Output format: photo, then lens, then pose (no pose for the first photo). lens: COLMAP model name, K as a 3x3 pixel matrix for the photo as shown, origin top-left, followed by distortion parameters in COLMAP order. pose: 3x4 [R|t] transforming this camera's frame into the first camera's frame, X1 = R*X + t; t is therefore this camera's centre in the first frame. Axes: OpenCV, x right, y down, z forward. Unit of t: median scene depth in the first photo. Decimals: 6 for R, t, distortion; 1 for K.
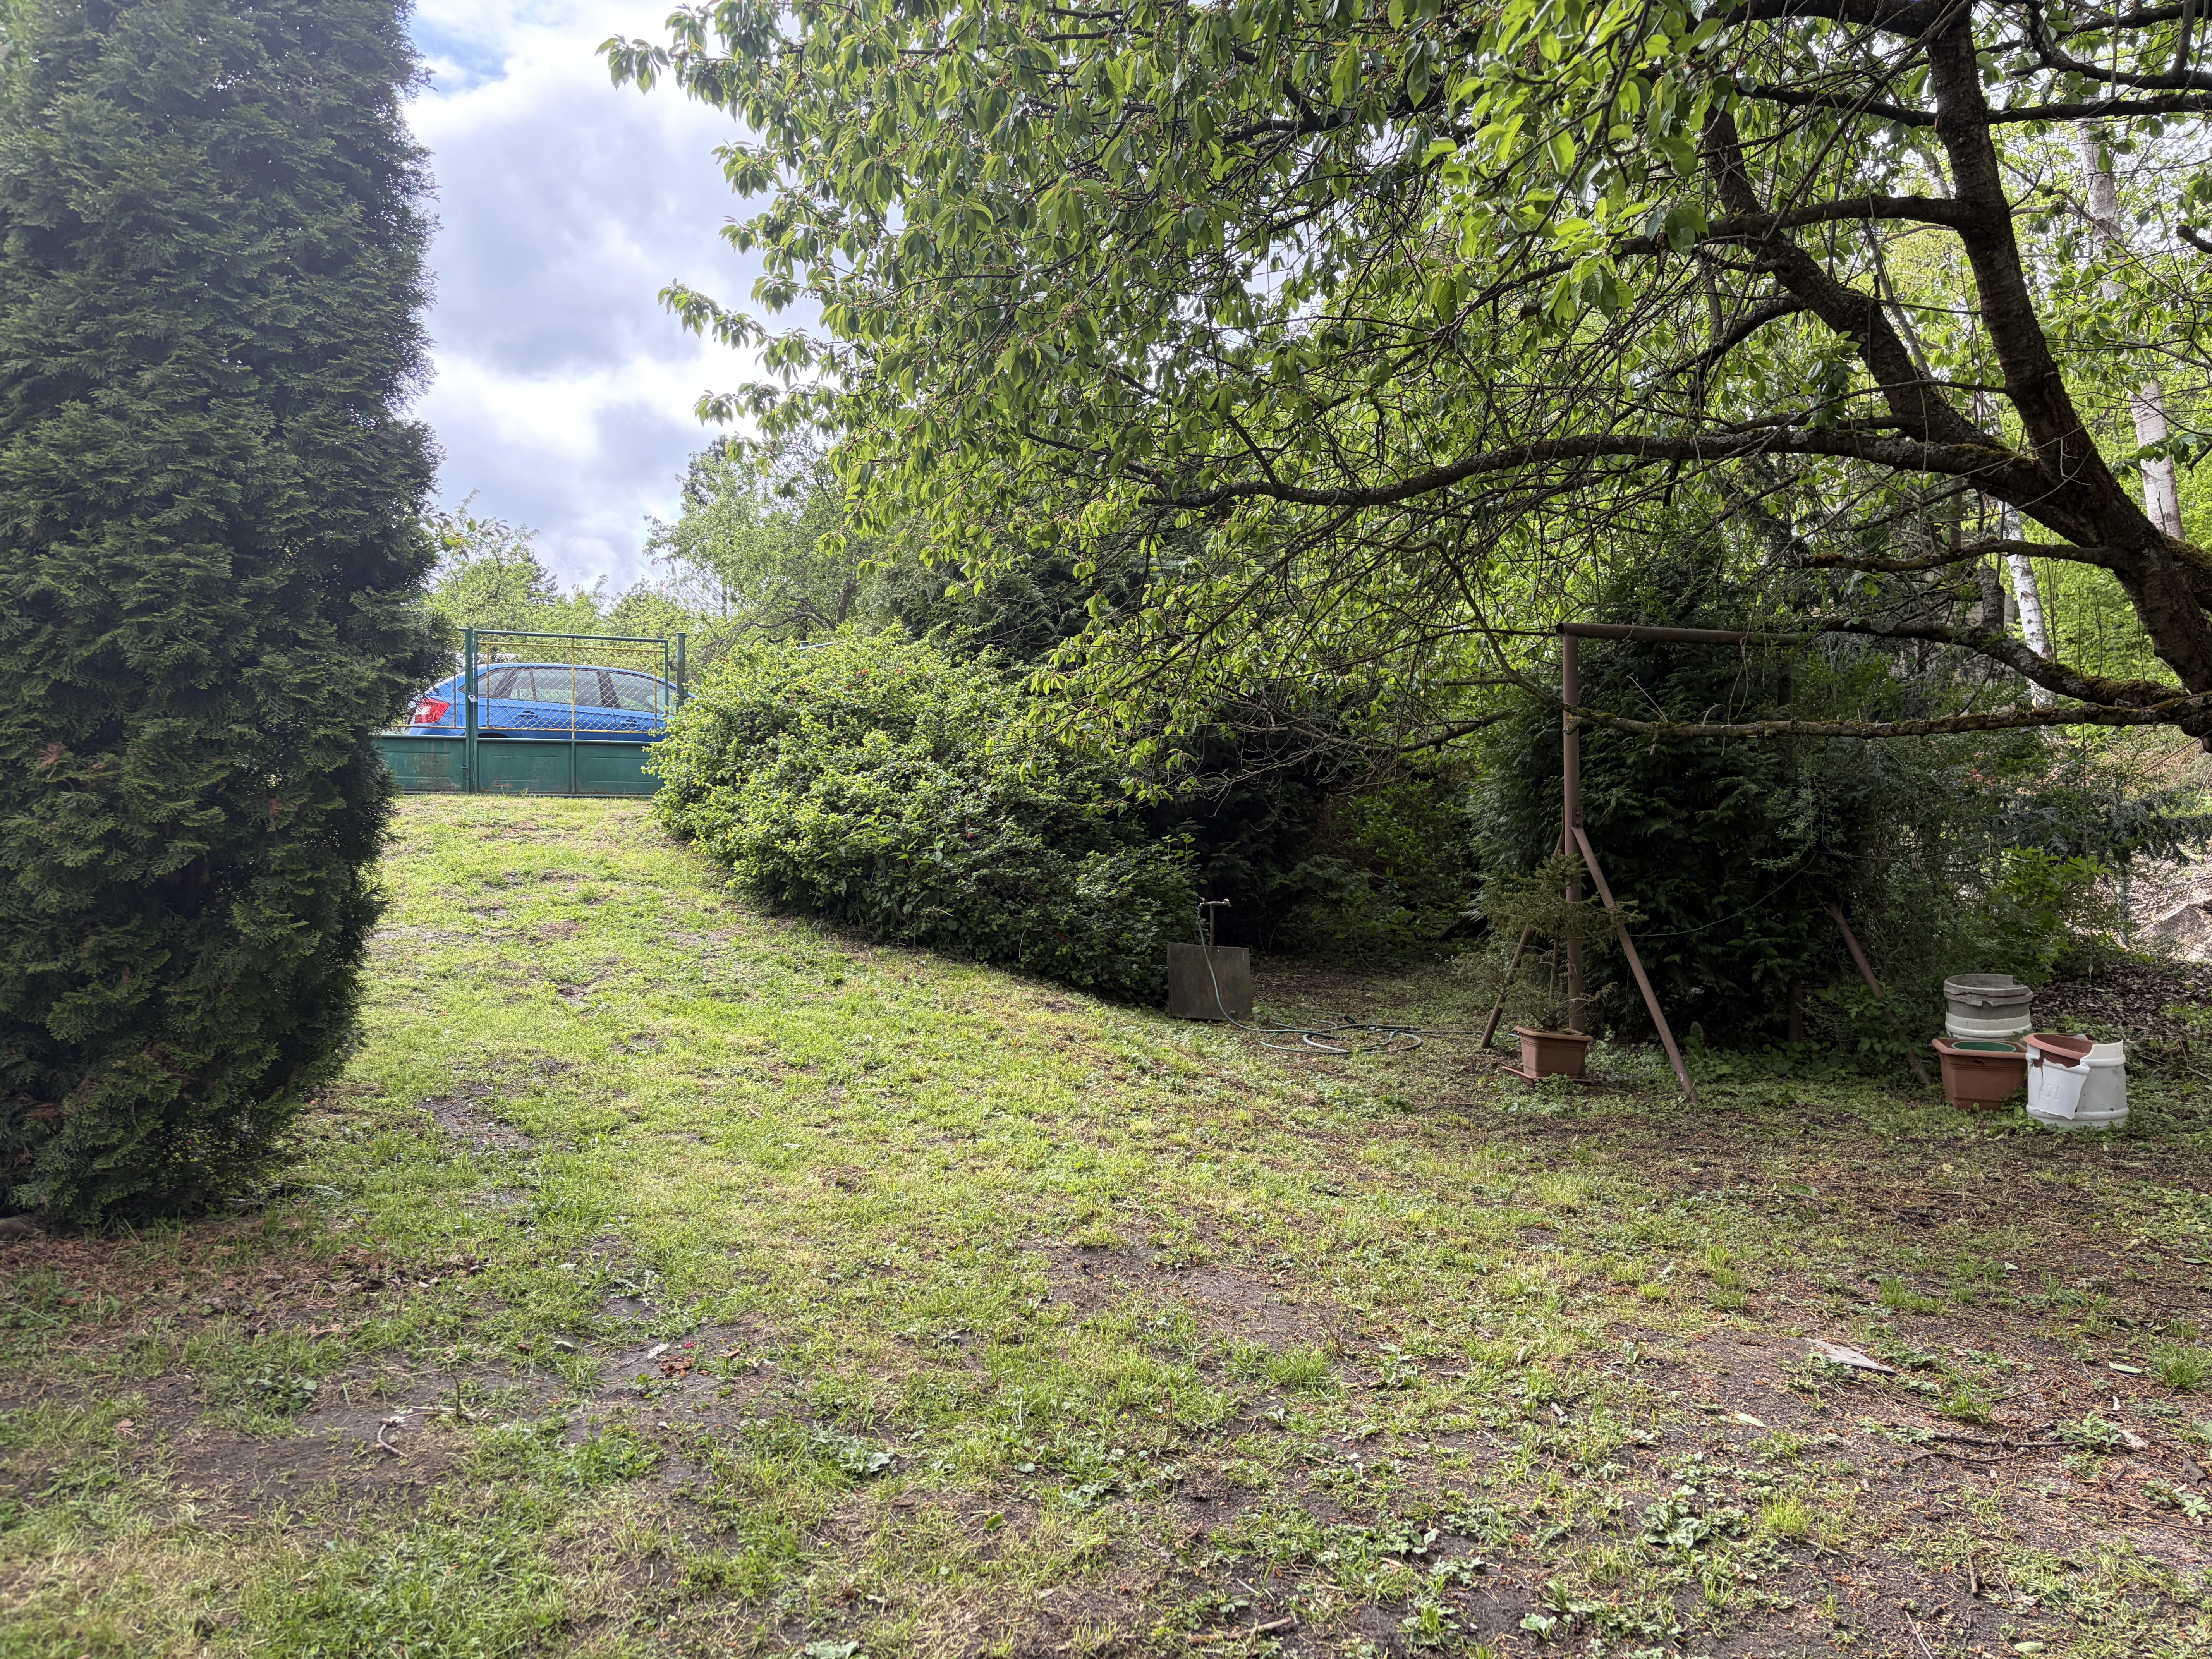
lens RADIAL K [[1626.4, 0, 1109.9], [0, 1626.4, 807.2], [0, 0, 1]] dist [0.012440, 0.004555]
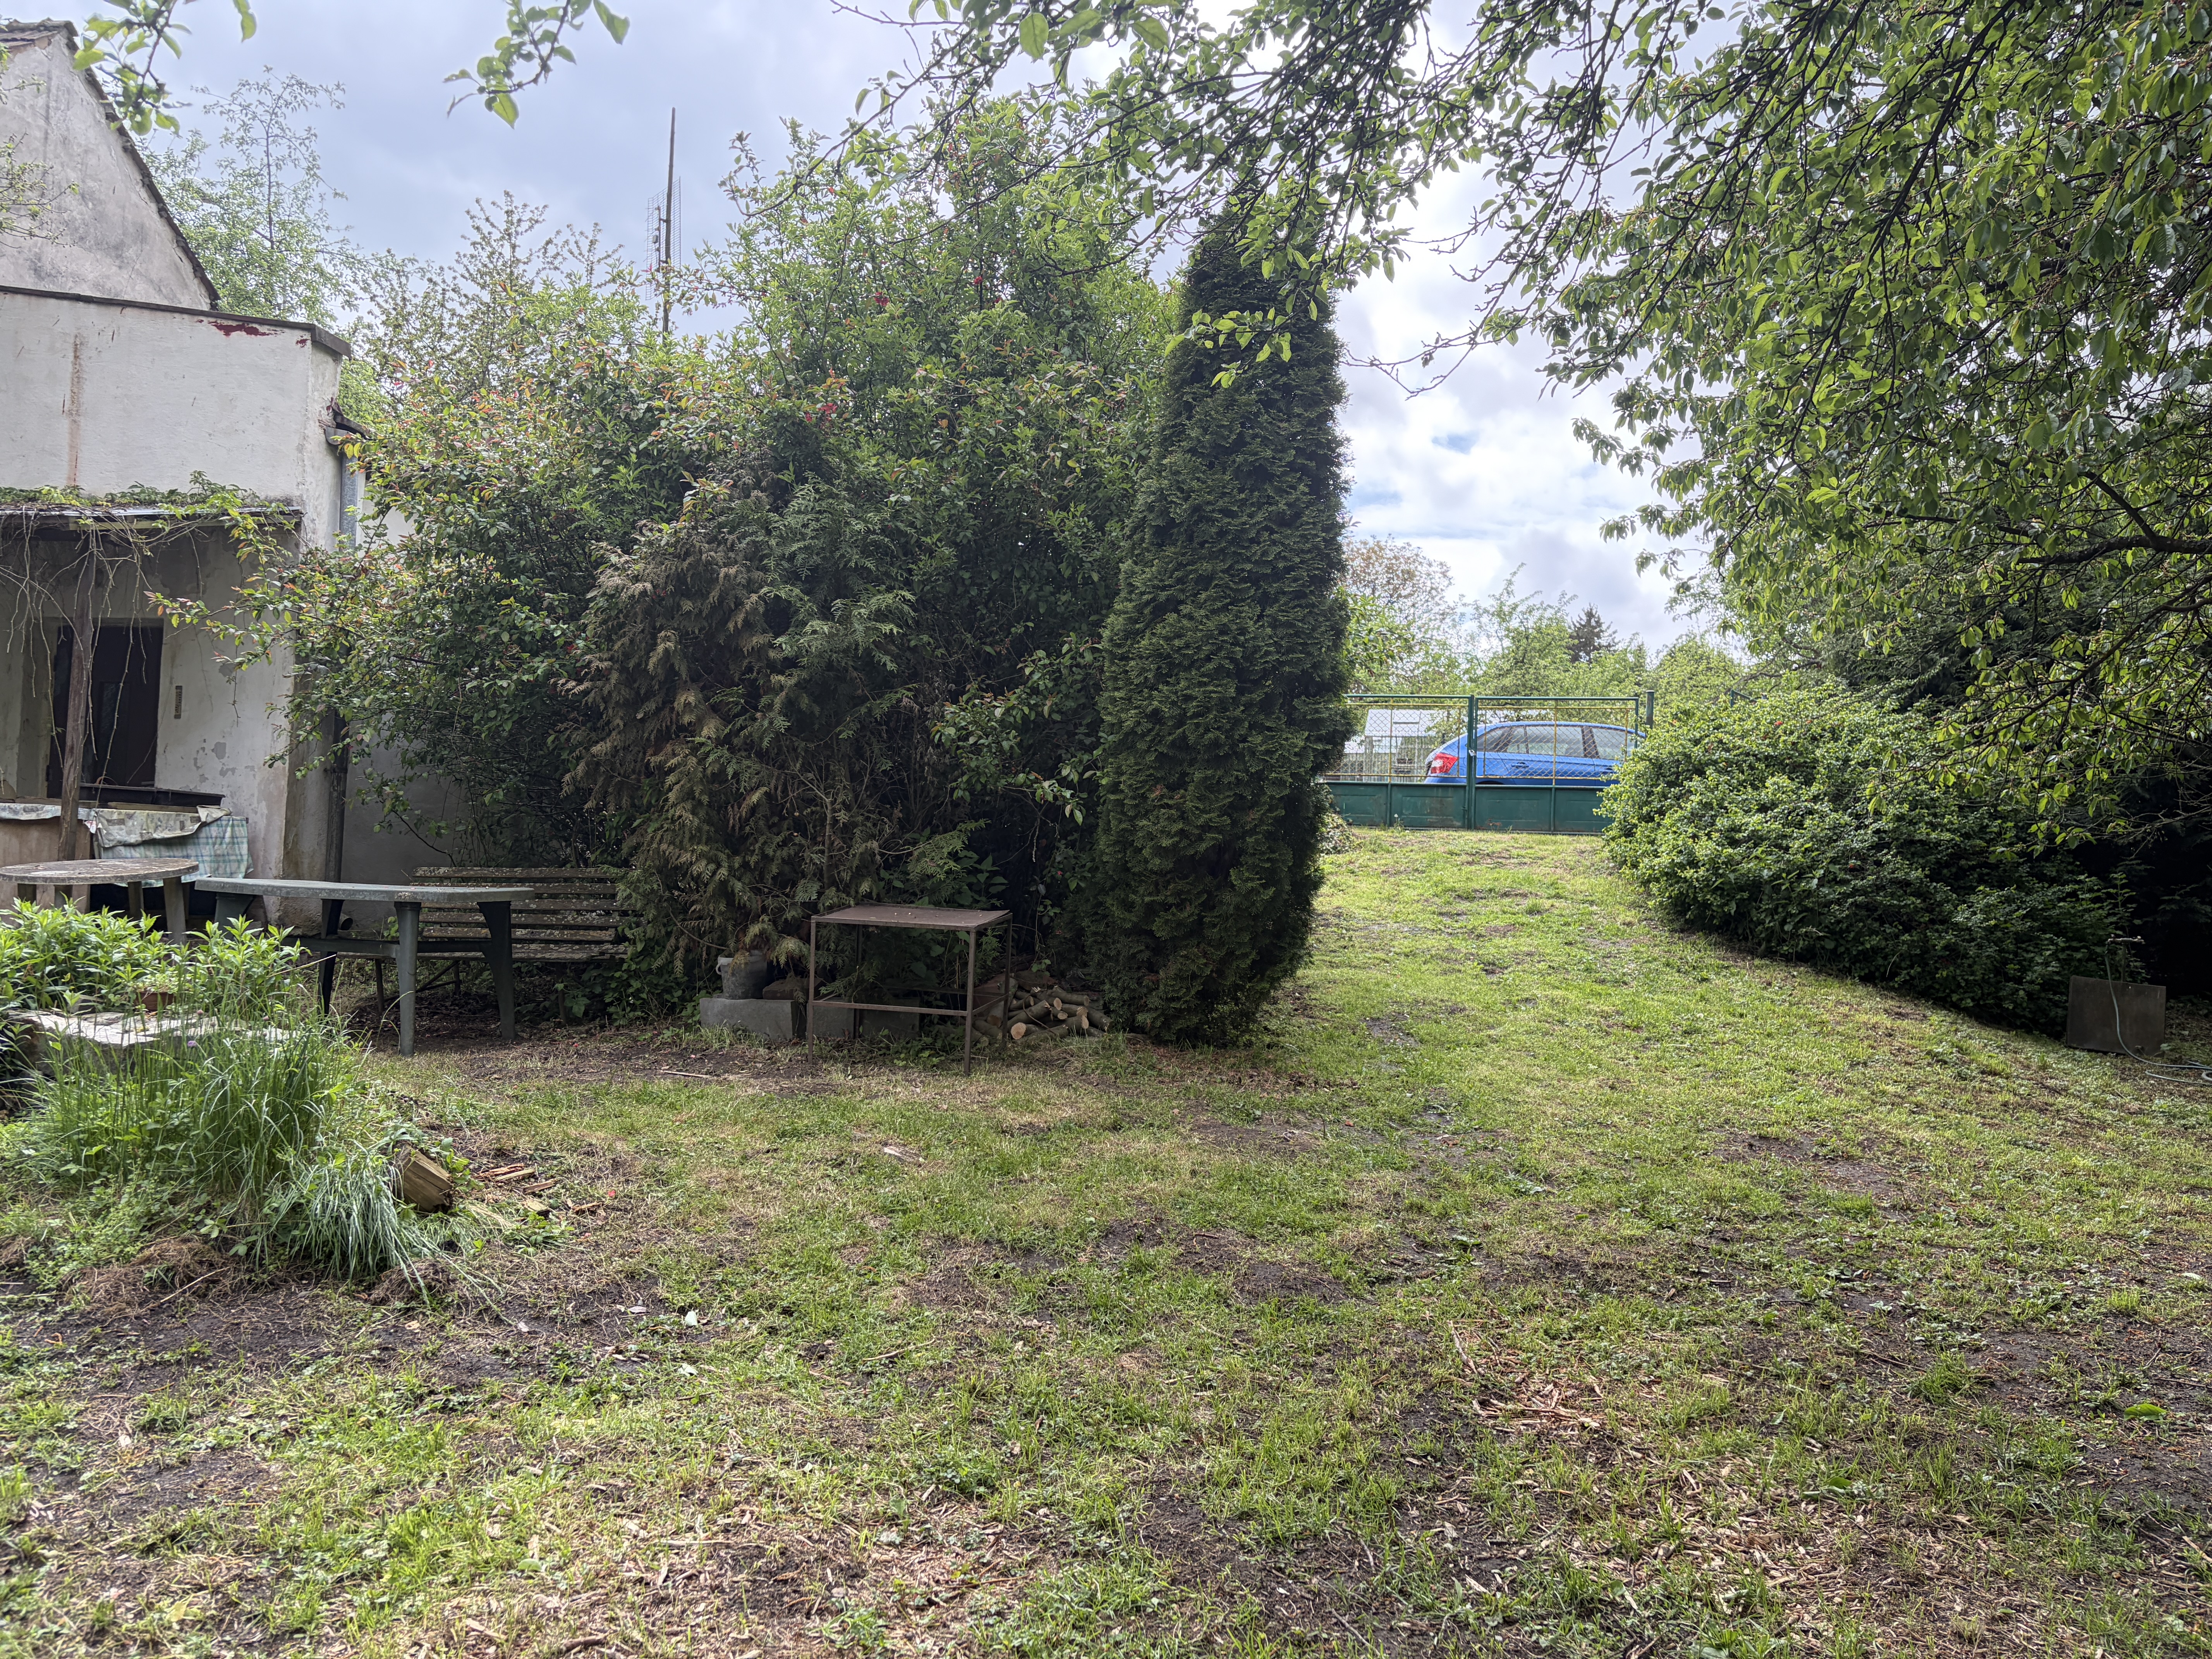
lens RADIAL K [[1663.4, 0, 1106.0], [0, 1663.4, 829.5], [0, 0, 1]] dist [0.069300, -0.072079]
pose [[0.804758, 0.010369, -0.593512, 0.187321], [-0.020639, 0.999732, -0.010520, 0.014109], [0.593244, 0.020716, 0.804756, -0.246859]]
